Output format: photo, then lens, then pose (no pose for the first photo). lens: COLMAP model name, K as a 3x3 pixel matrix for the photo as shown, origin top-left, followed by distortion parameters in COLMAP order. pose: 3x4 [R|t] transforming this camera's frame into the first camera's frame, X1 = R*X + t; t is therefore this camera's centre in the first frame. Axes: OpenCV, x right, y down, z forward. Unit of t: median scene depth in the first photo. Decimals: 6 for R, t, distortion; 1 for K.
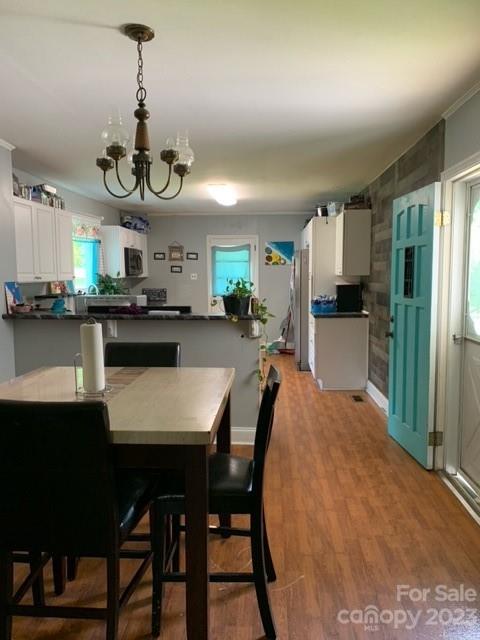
lens RADIAL K [[492.5, 0, 243.4], [0, 492.5, 321.3], [0, 0, 1]] dist [0.020010, -0.013358]
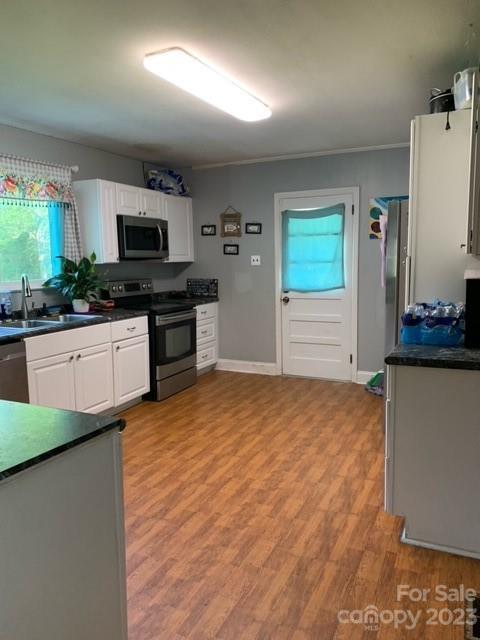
lens RADIAL K [[492.5, 0, 225.4], [0, 492.5, 329.8], [0, 0, 1]] dist [0.020010, -0.013358]
pose [[0.918588, 0.045681, -0.392568, 0.120634], [-0.027149, 0.998245, 0.052632, -0.034224], [0.394284, -0.037689, 0.918216, 0.400112]]
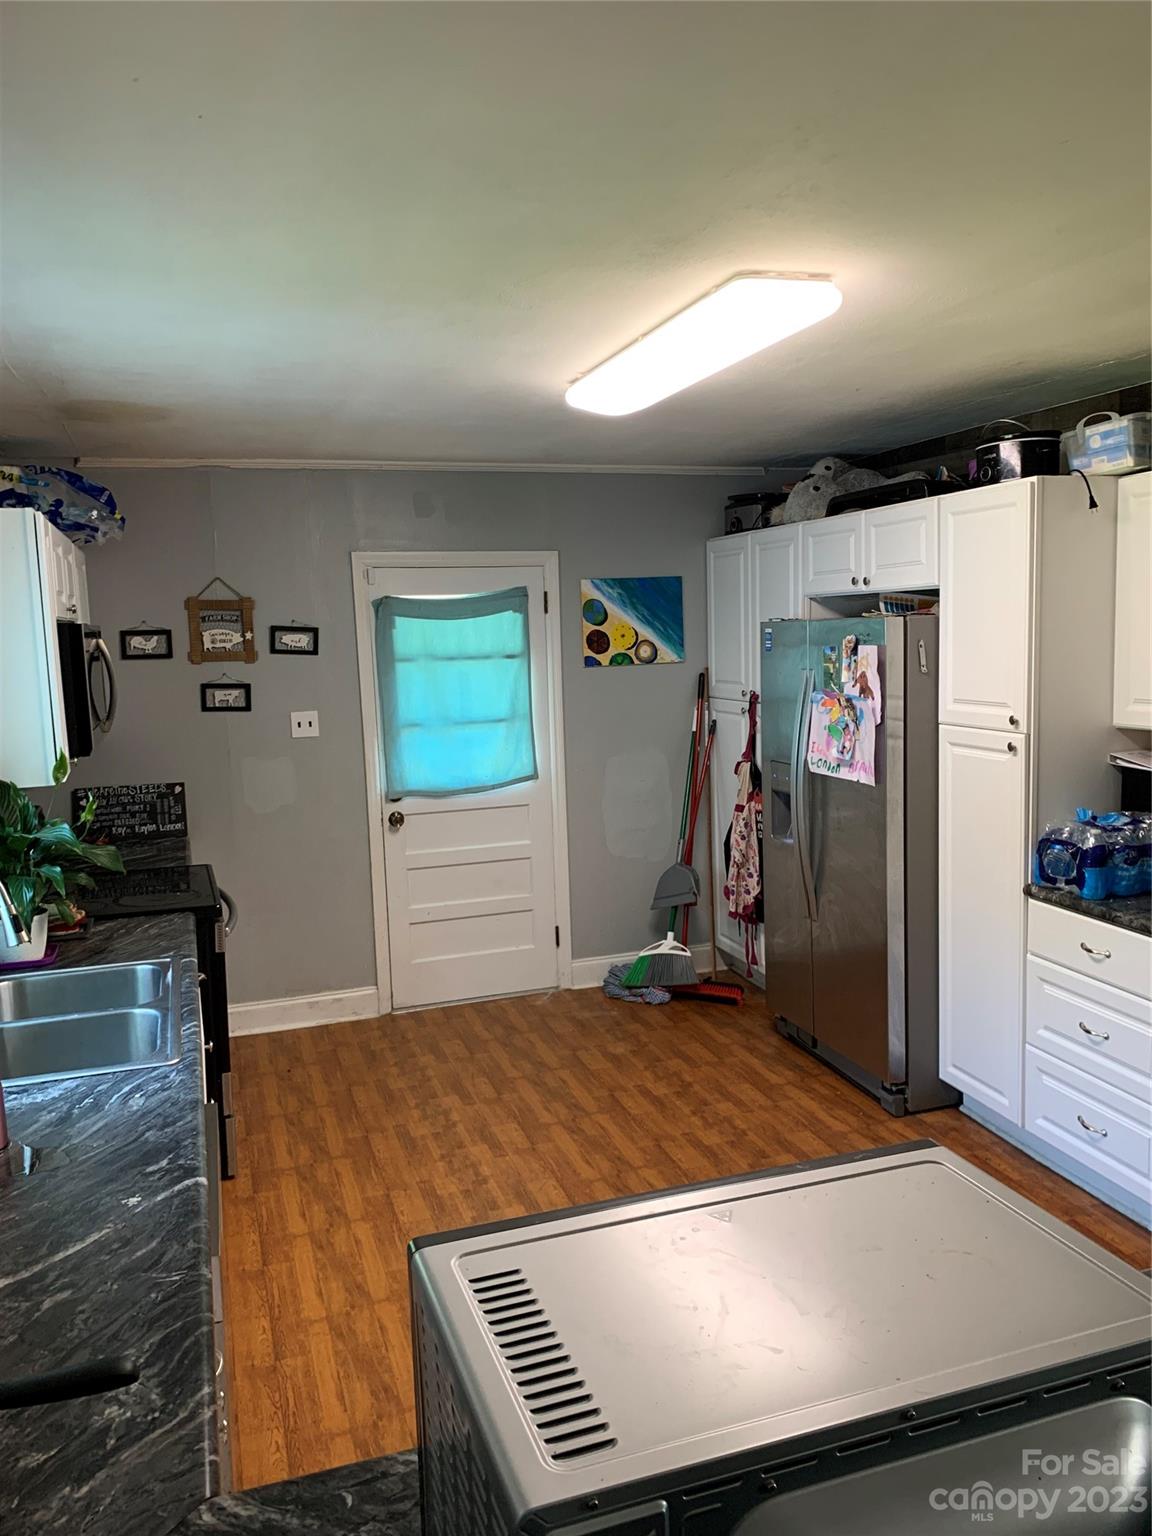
lens RADIAL K [[1181.9, 0, 564.1], [0, 1181.9, 759.5], [0, 0, 1]] dist [0.020010, -0.013358]
pose [[0.917090, -0.065970, 0.393184, -0.215811], [0.067343, 0.997677, 0.010320, -0.072495], [-0.392951, 0.017014, 0.919402, 0.426769]]
